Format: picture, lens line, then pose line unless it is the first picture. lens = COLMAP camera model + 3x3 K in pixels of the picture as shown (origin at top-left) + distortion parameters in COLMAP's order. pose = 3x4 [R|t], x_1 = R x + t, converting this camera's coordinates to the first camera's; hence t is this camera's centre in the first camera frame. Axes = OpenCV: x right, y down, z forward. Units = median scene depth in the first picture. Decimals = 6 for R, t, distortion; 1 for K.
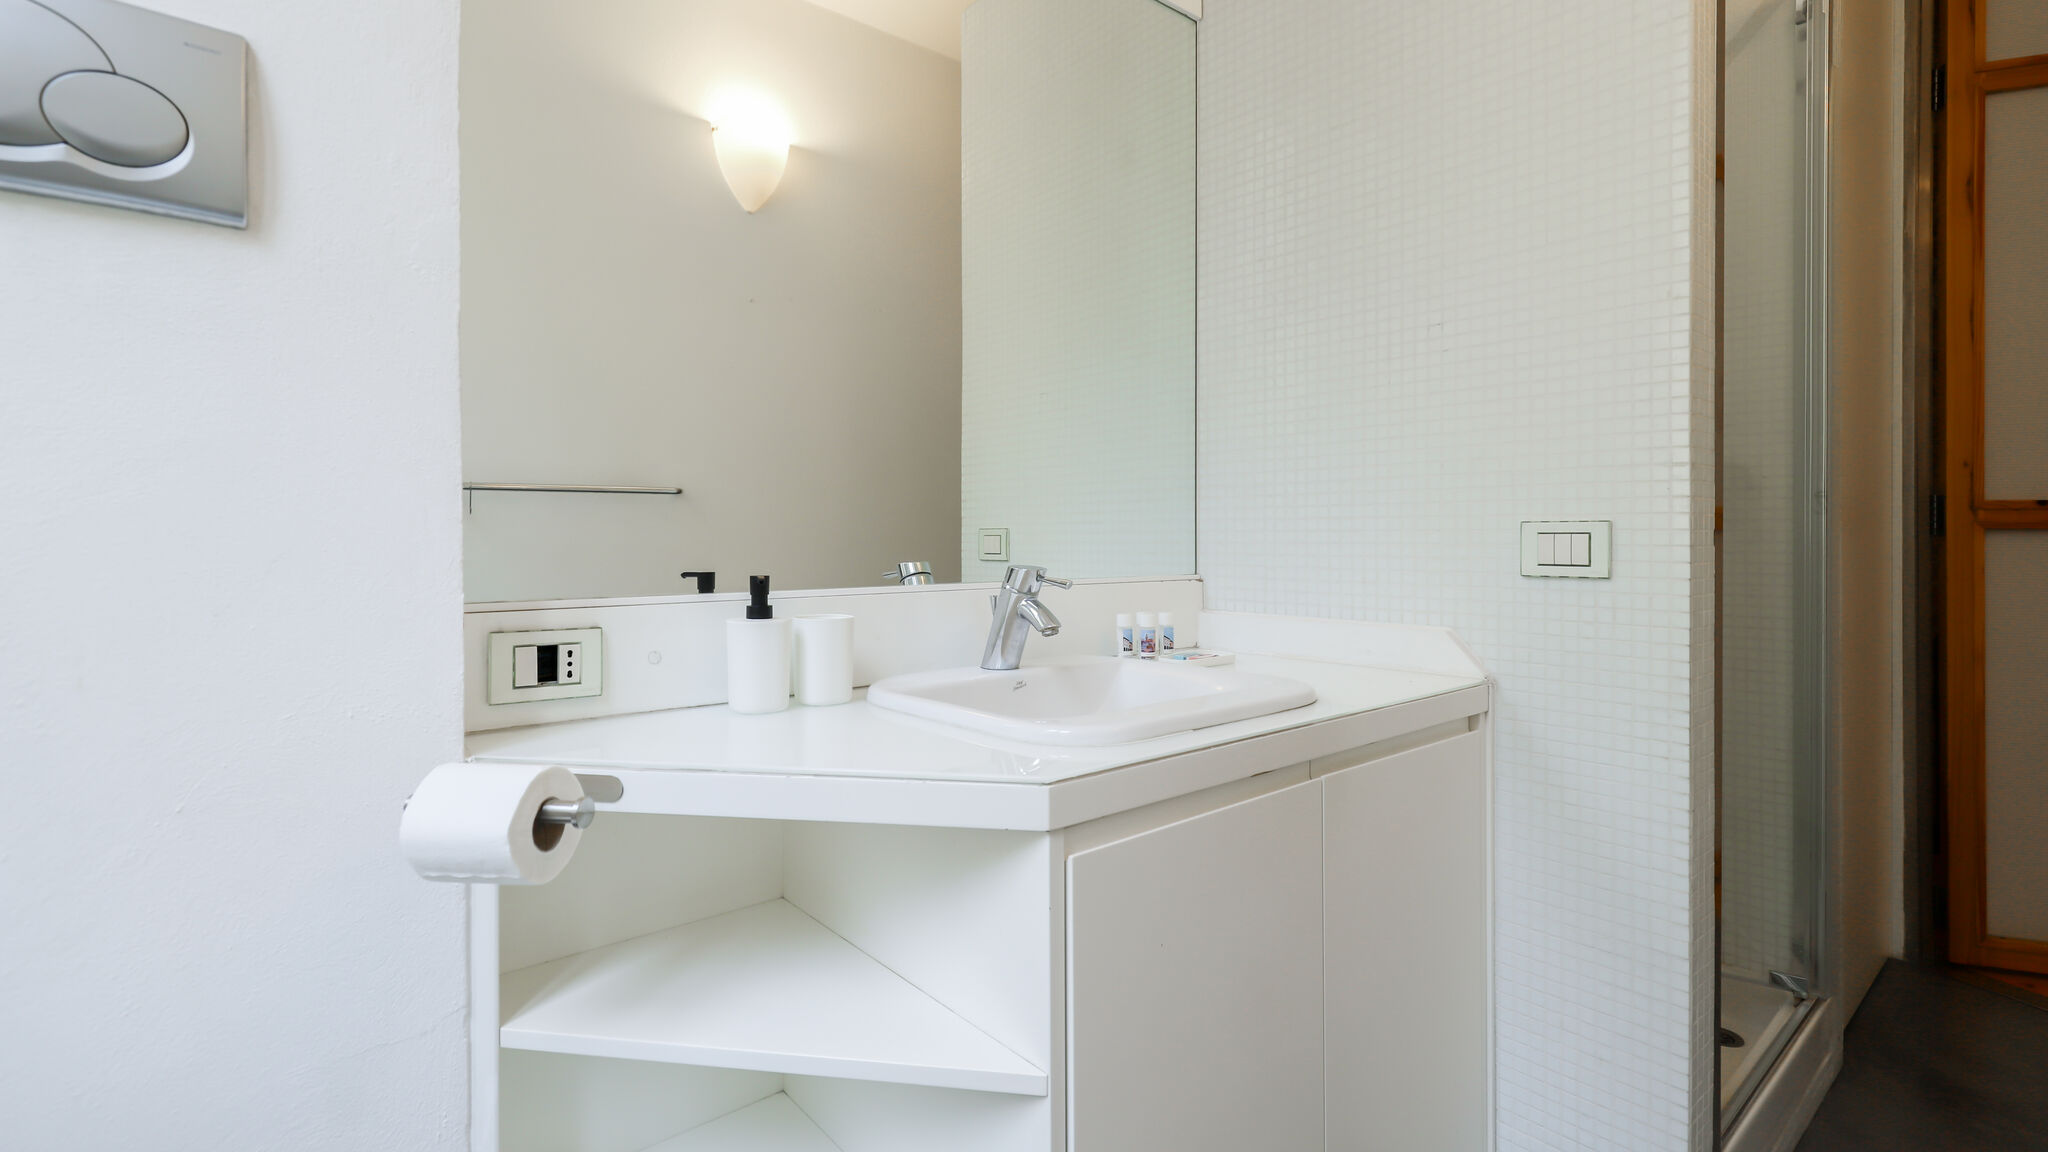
lens RADIAL K [[985.6, 0, 1028.9], [0, 985.6, 568.6], [0, 0, 1]] dist [-0.028554, -0.000585]
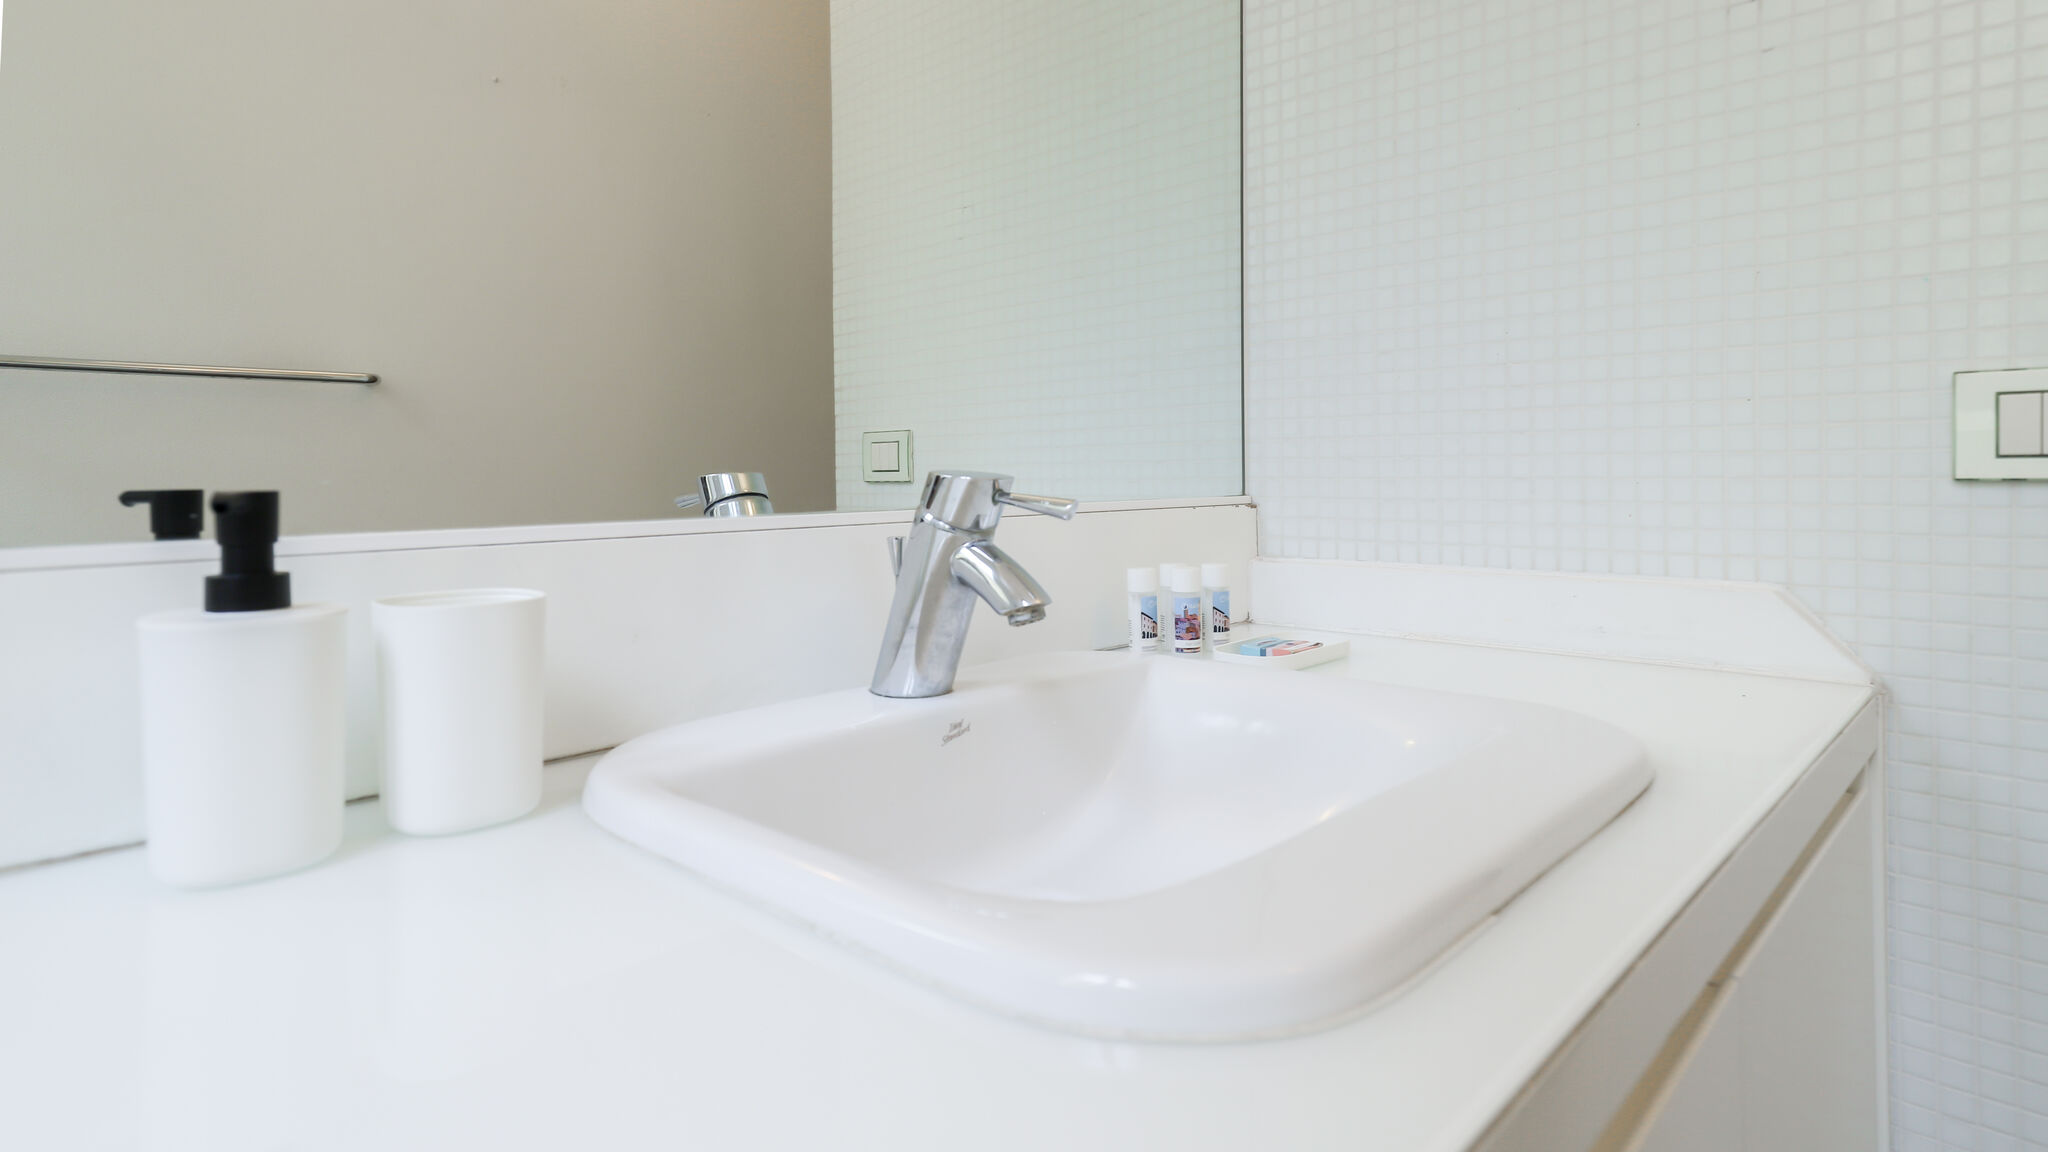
lens RADIAL K [[1105.1, 0, 1031.7], [0, 1105.1, 487.7], [0, 0, 1]] dist [0.002074, -0.000508]
pose [[0.994915, -0.011948, 0.100004, -0.023178], [0.013737, 0.999757, -0.017214, 0.013513], [-0.099774, 0.018500, 0.994838, 0.453604]]
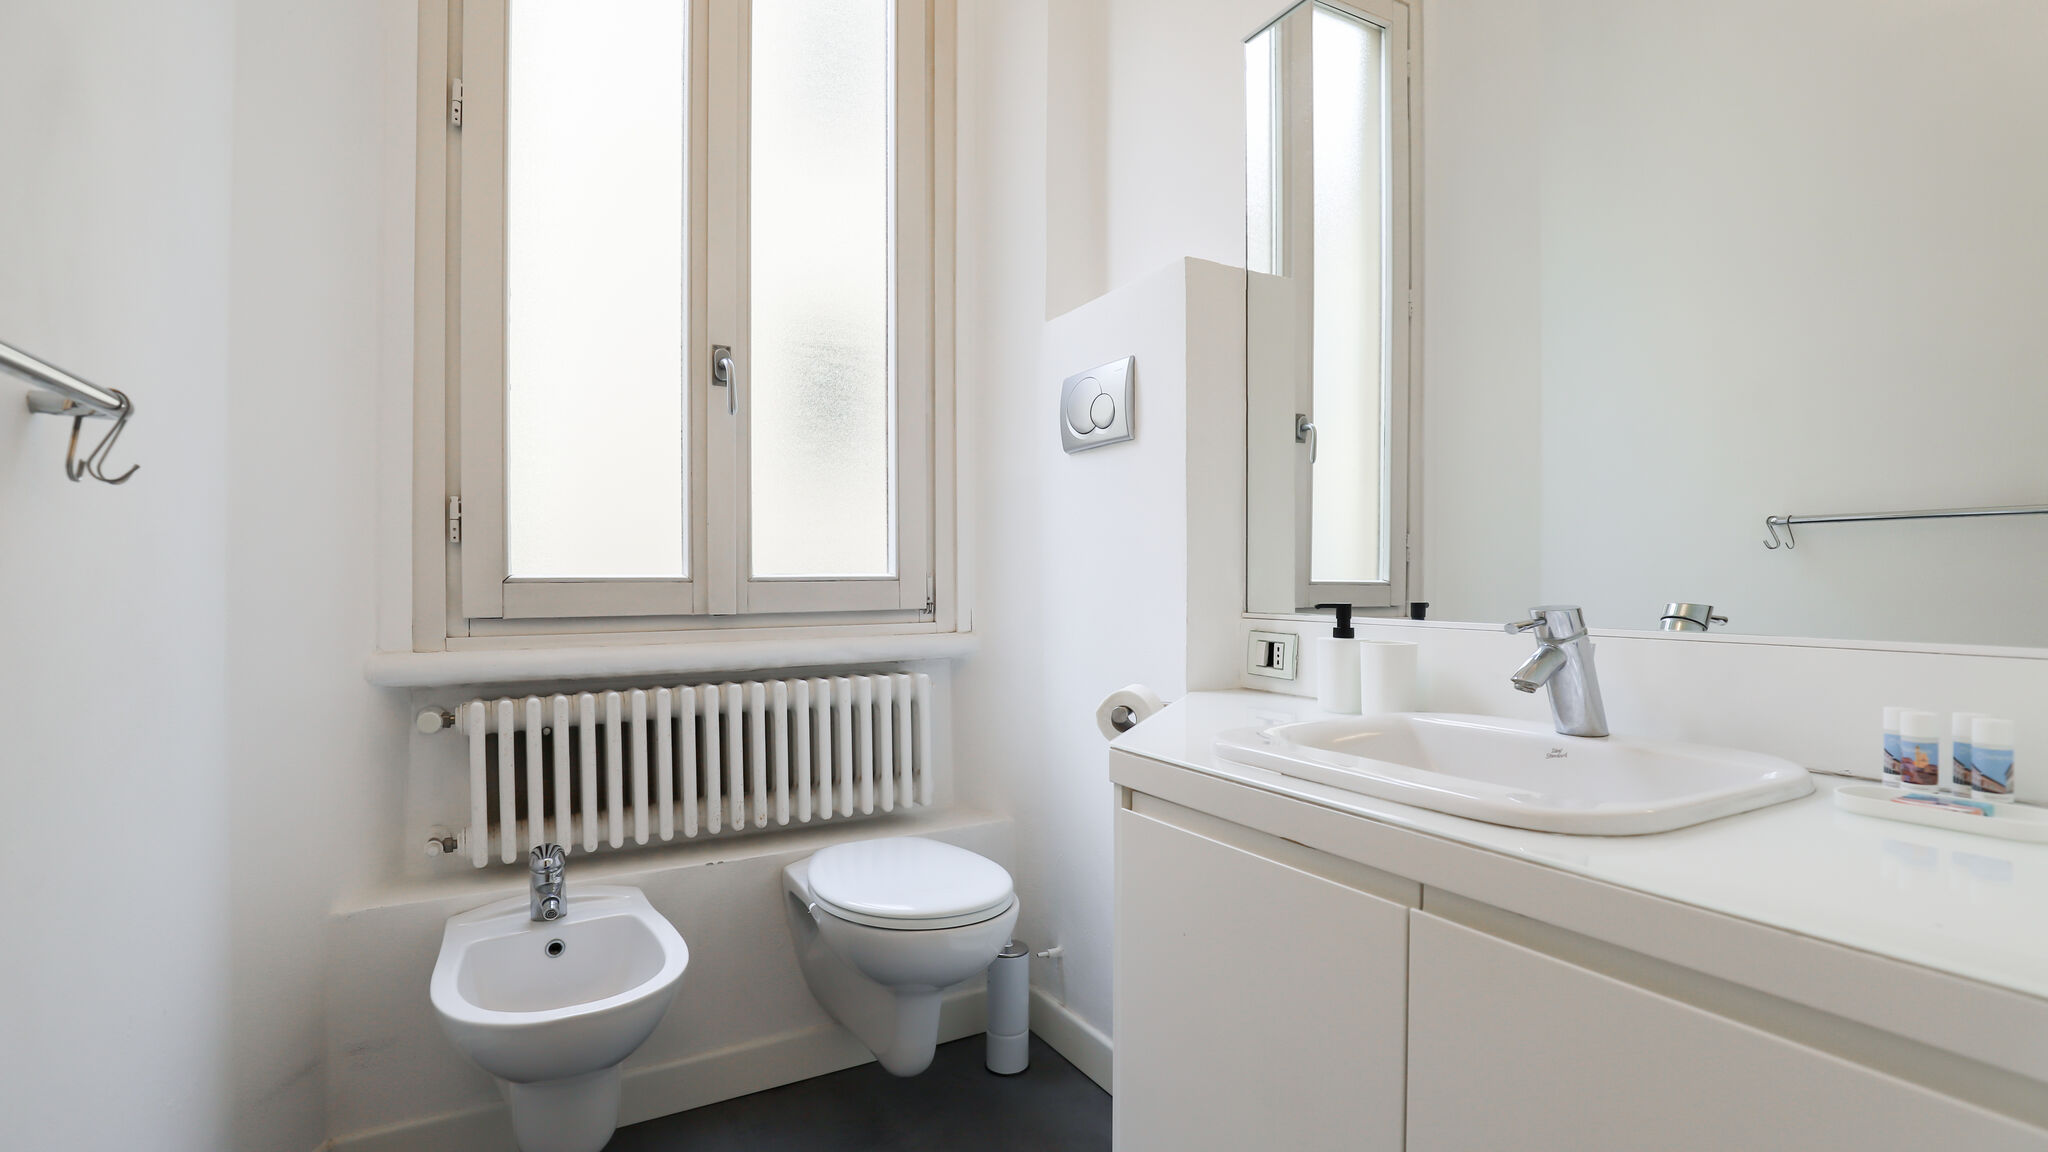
lens RADIAL K [[985.6, 0, 1016.4], [0, 985.6, 566.6], [0, 0, 1]] dist [-0.028554, -0.000585]
pose [[-0.217468, -0.007052, -0.976042, 0.815300], [-0.029397, 0.999568, -0.000672, -0.020798], [0.975625, 0.028547, -0.217582, 0.684035]]
